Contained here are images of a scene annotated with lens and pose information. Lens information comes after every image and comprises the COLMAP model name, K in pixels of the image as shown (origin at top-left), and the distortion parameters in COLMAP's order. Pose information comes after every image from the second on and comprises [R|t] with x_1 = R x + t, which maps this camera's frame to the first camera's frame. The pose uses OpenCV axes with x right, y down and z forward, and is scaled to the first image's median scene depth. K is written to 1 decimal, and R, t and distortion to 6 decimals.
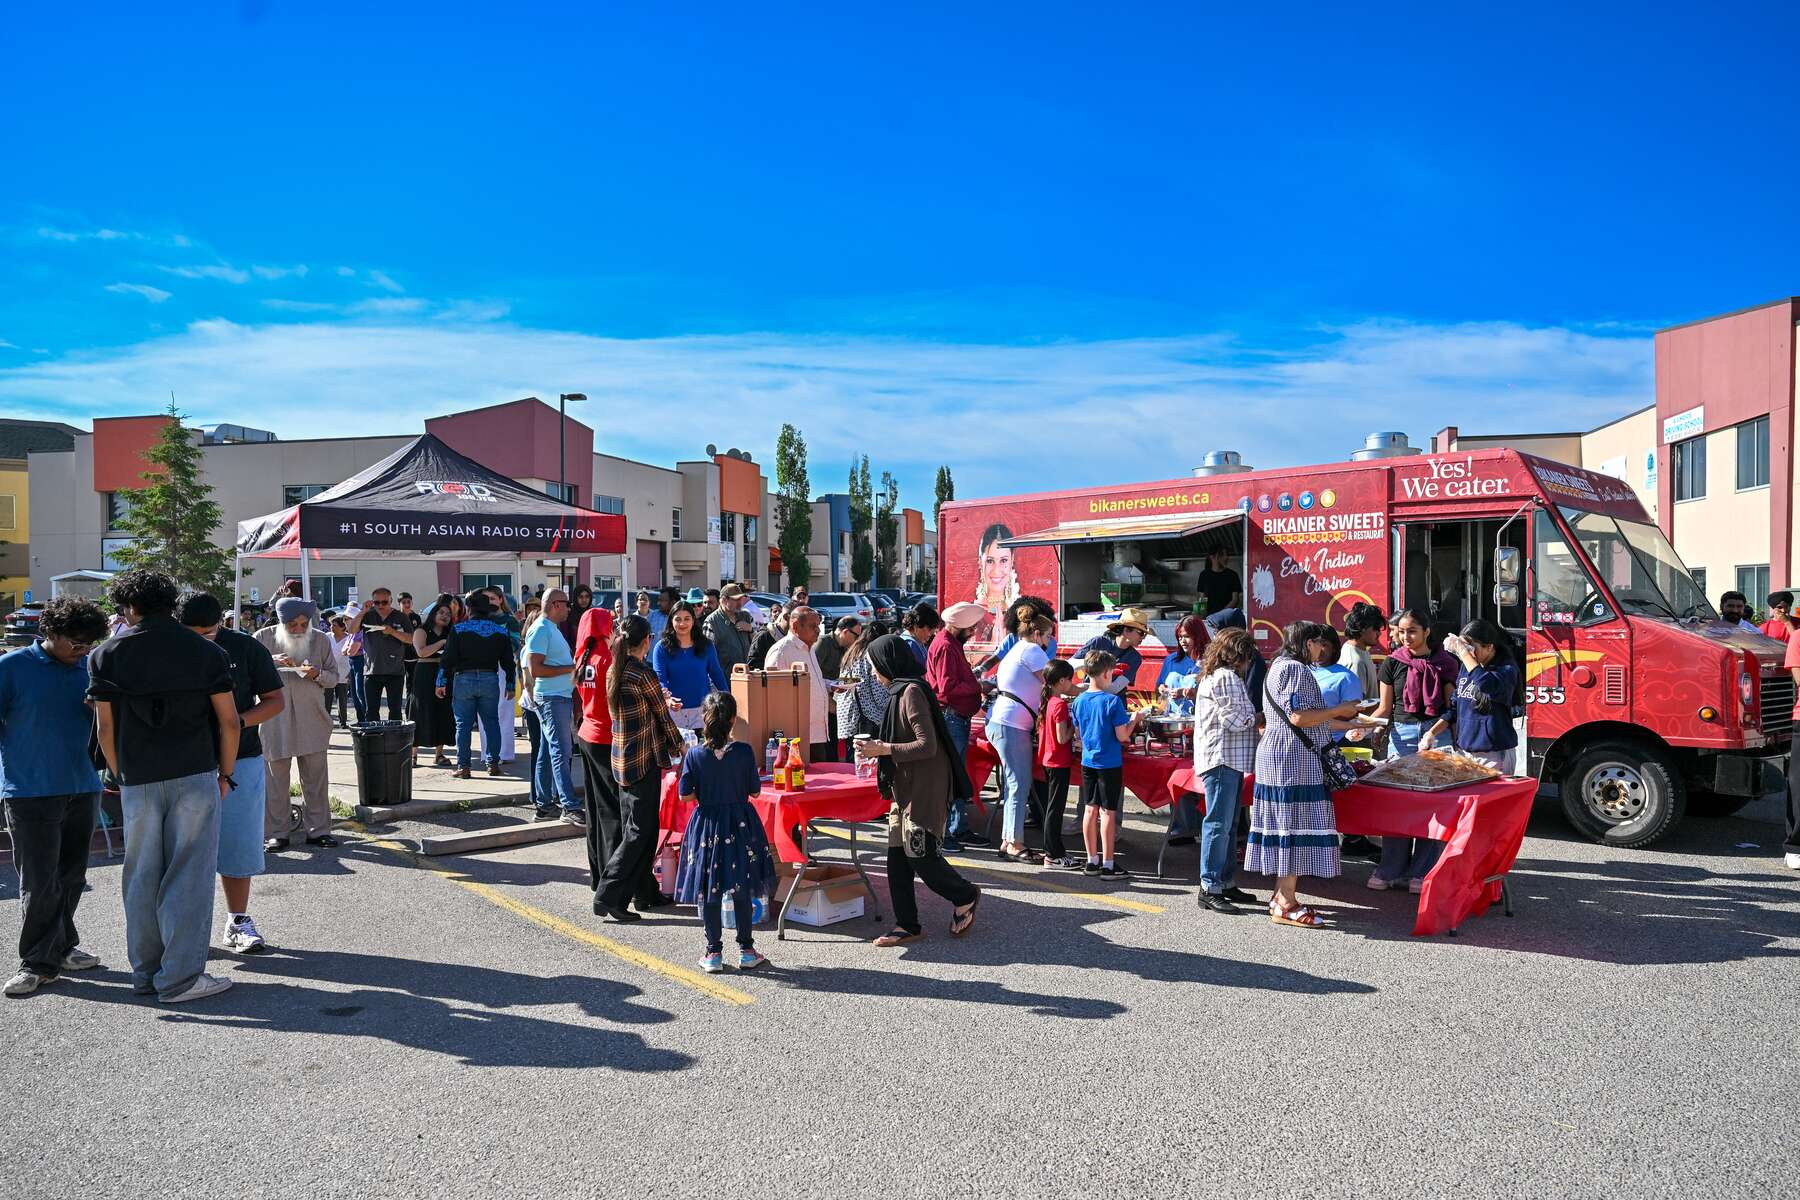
lens RADIAL K [[1277.1, 0, 900.8], [0, 1277.1, 601.9], [0, 0, 1]] dist [0.004044, -0.007244]
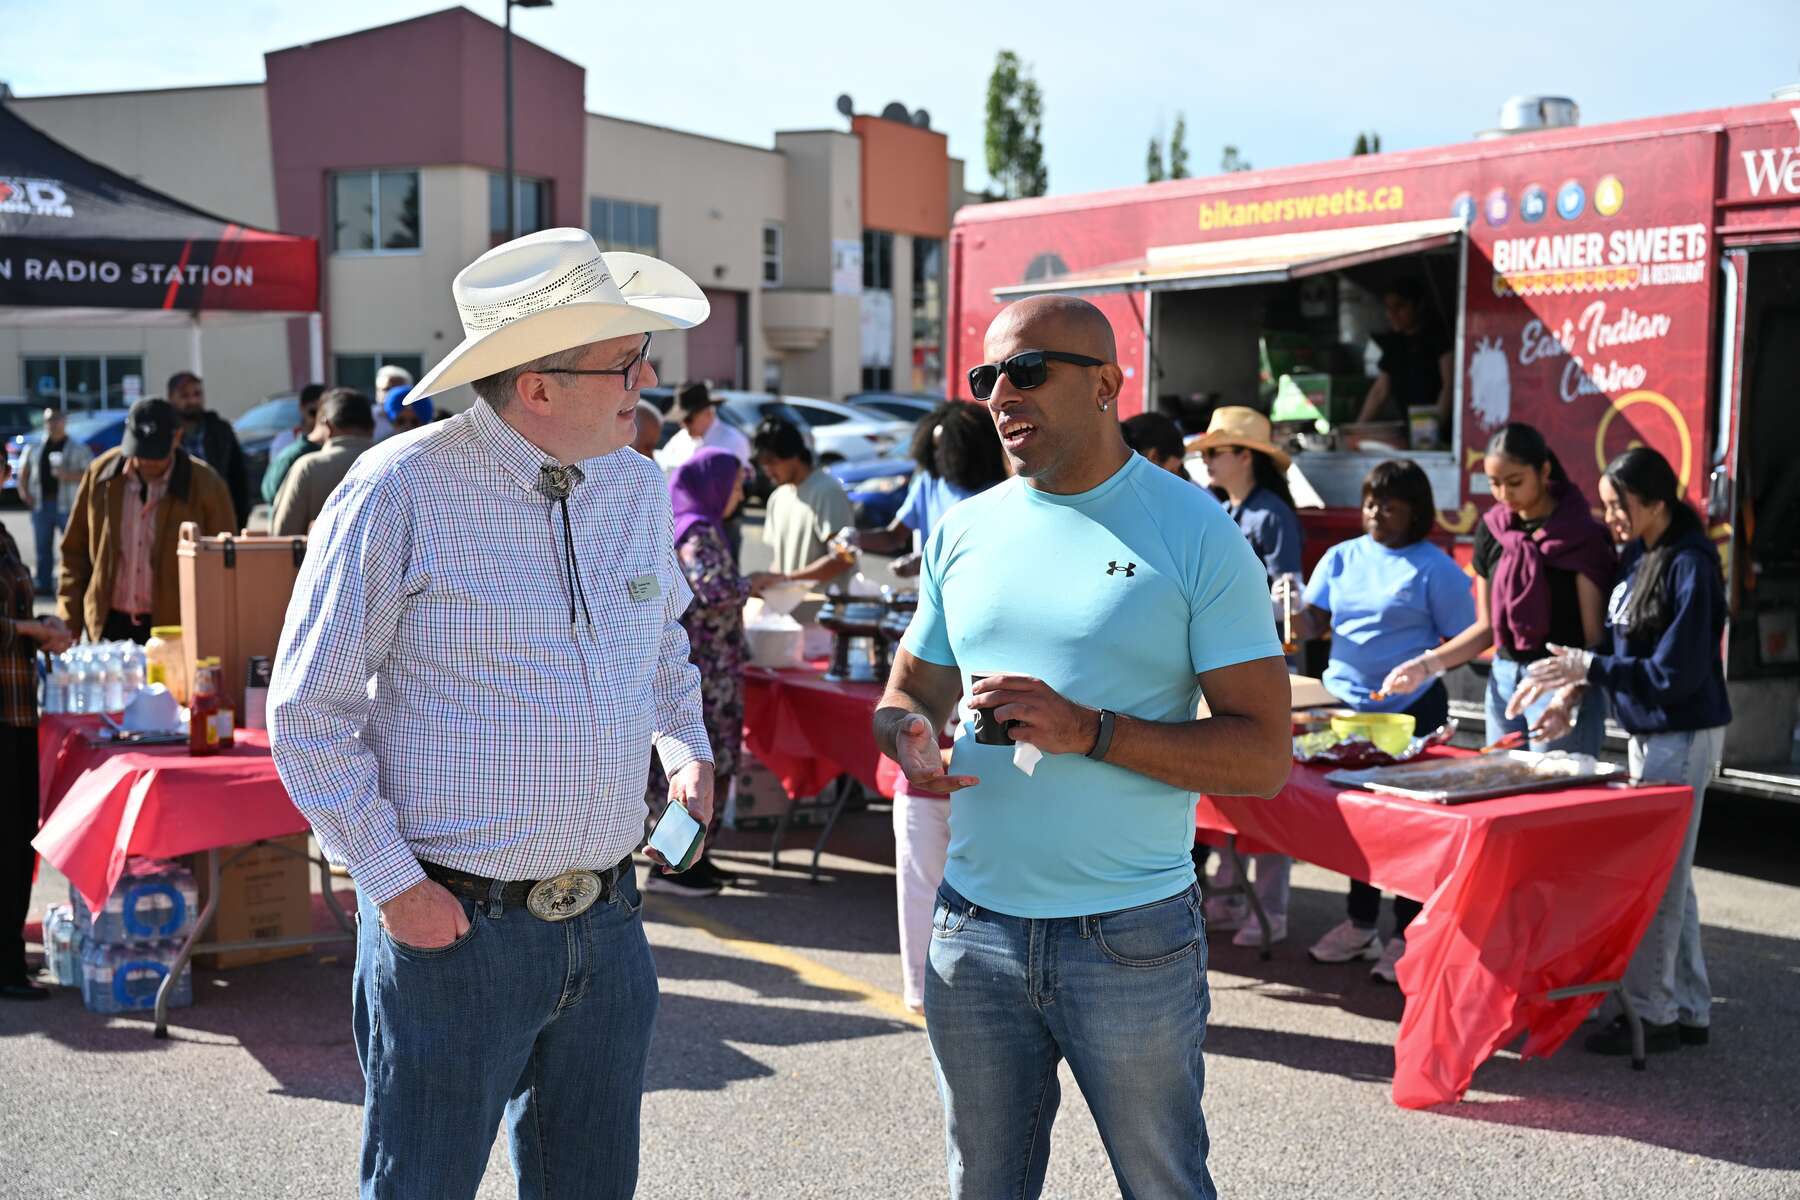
lens RADIAL K [[2585.1, 0, 891.6], [0, 2585.1, 601.1], [0, 0, 1]] dist [0.032105, 0.000000]
pose [[0.984625, 0.018920, -0.173653, 0.225371], [-0.006282, 0.997309, 0.073040, 0.000382], [0.174567, -0.070826, 0.982095, -0.004198]]
